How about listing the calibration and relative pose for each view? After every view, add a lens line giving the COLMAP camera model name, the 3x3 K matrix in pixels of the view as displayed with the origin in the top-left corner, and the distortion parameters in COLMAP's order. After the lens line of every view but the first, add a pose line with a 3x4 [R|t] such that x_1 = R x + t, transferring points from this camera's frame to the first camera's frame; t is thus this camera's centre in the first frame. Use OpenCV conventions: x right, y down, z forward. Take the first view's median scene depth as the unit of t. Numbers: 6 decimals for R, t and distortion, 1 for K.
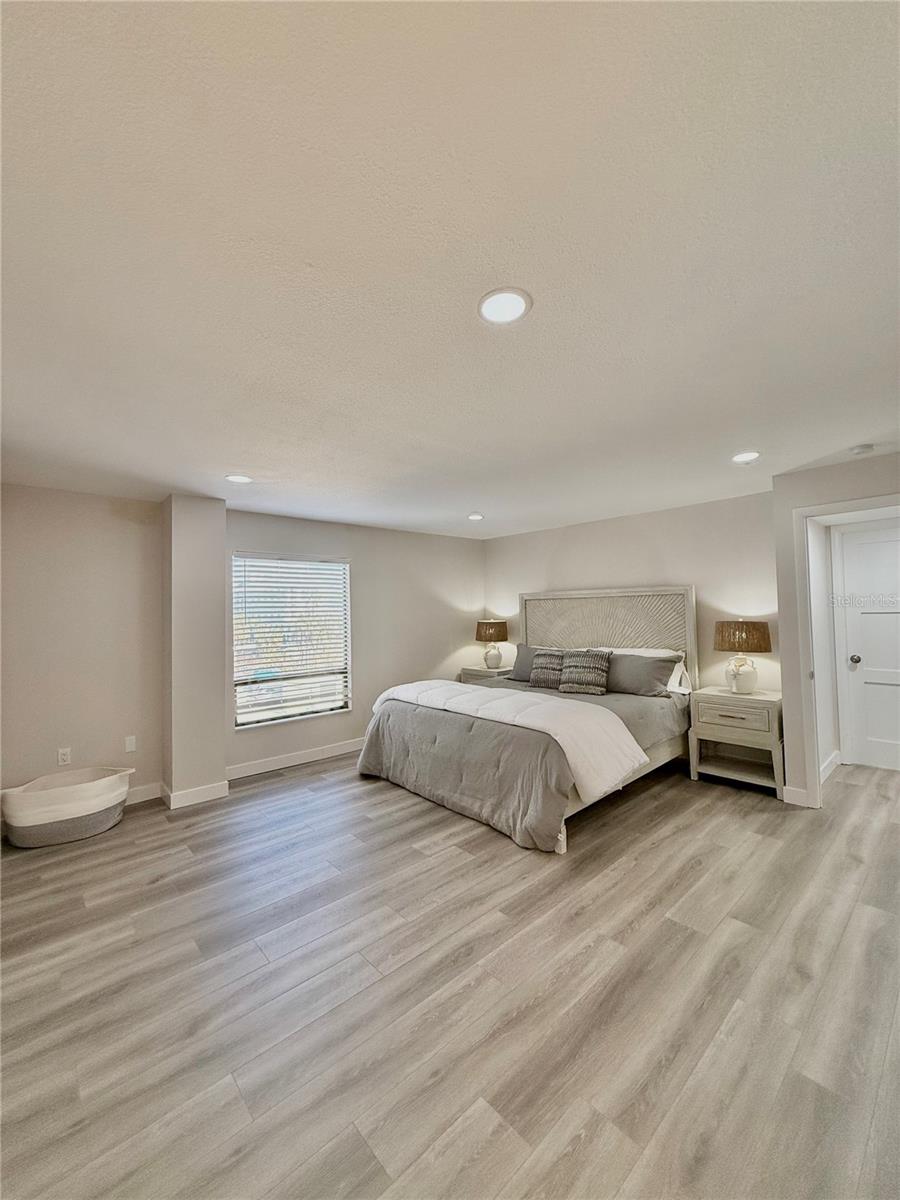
lens RADIAL K [[478.7, 0, 453.3], [0, 478.7, 598.4], [0, 0, 1]] dist [0.008147, 0.000048]
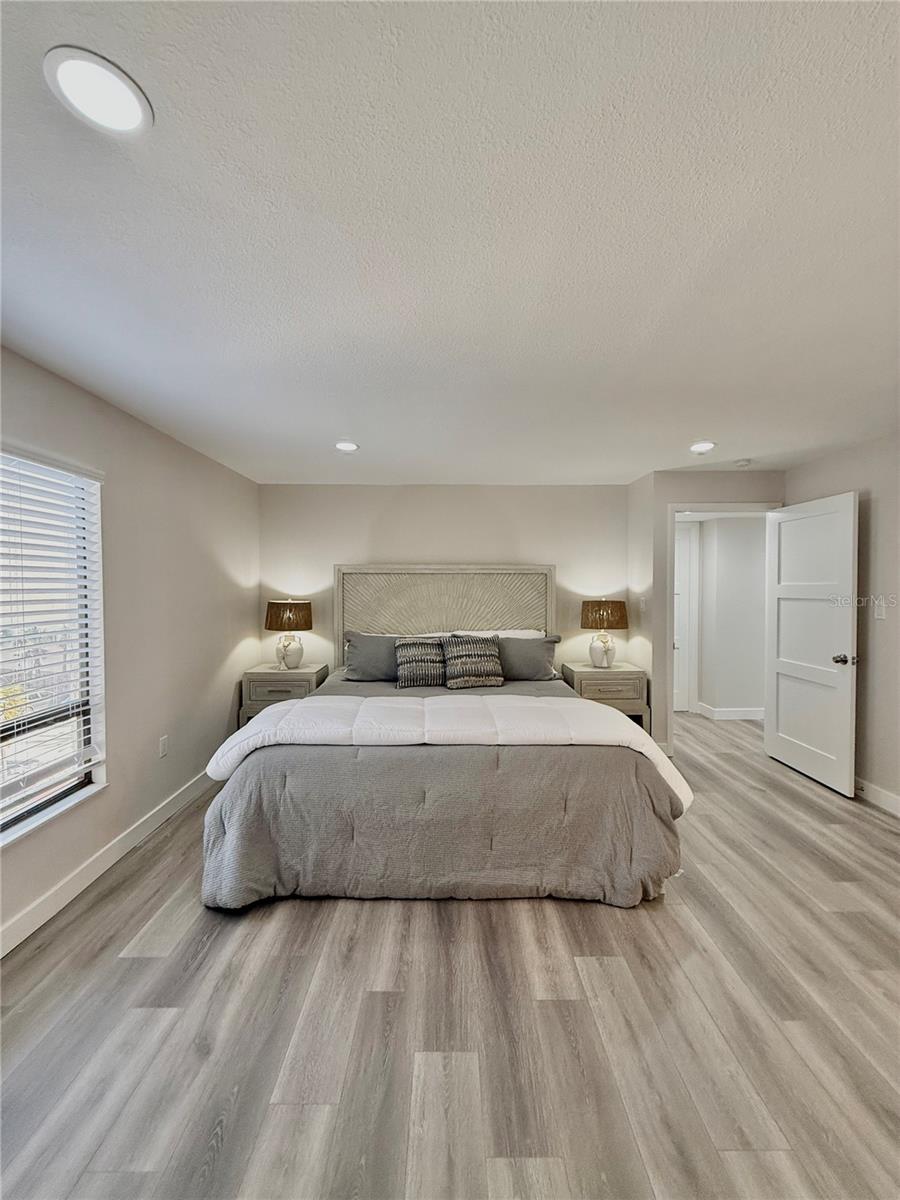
lens RADIAL K [[478.7, 0, 451.6], [0, 478.7, 595.8], [0, 0, 1]] dist [0.008147, 0.000048]
pose [[0.665968, 0.004592, 0.745966, -0.421894], [-0.032271, 0.999222, 0.022659, 0.022369], [-0.745282, -0.039164, 0.665598, 0.519598]]
